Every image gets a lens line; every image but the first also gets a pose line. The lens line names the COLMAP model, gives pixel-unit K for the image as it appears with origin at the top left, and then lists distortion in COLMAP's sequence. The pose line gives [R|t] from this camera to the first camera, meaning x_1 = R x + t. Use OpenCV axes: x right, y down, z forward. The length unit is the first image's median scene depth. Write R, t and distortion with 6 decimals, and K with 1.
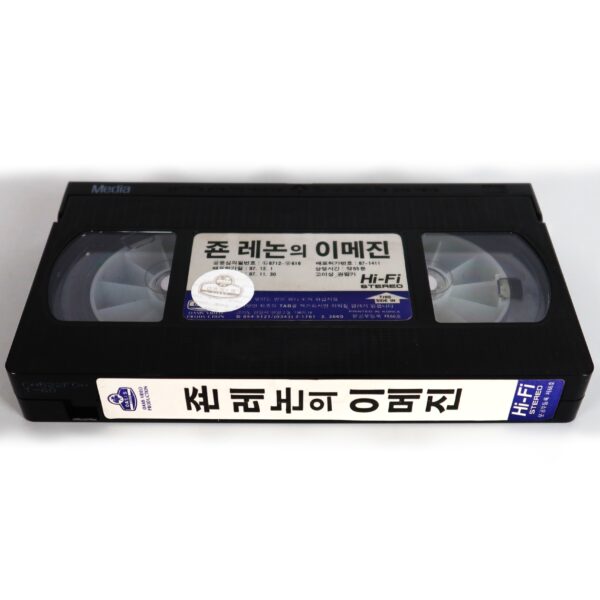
lens RADIAL K [[916.3, 0, 300.0], [0, 916.3, 300.0], [0, 0, 1]] dist [0.006633, -0.025692]
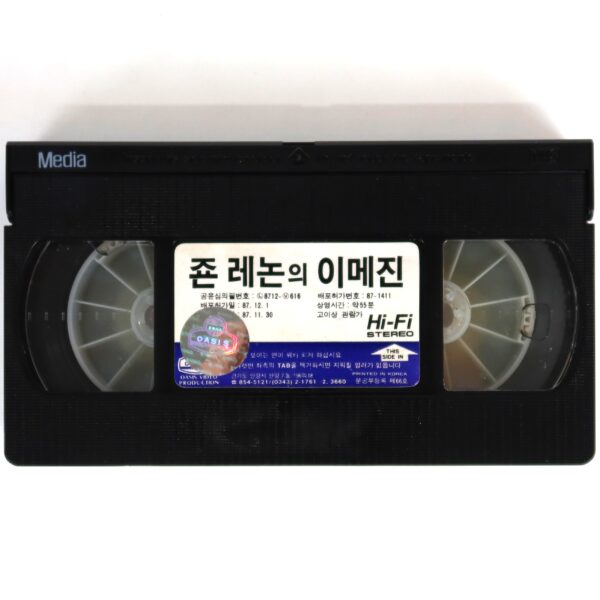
lens RADIAL K [[916.3, 0, 300.0], [0, 916.3, 300.0], [0, 0, 1]] dist [0.006633, -0.025692]
pose [[0.999951, -0.000991, -0.009886, 0.009117], [0.008196, 0.644723, 0.764372, -0.712855], [0.005616, -0.764415, 0.644700, 0.434011]]
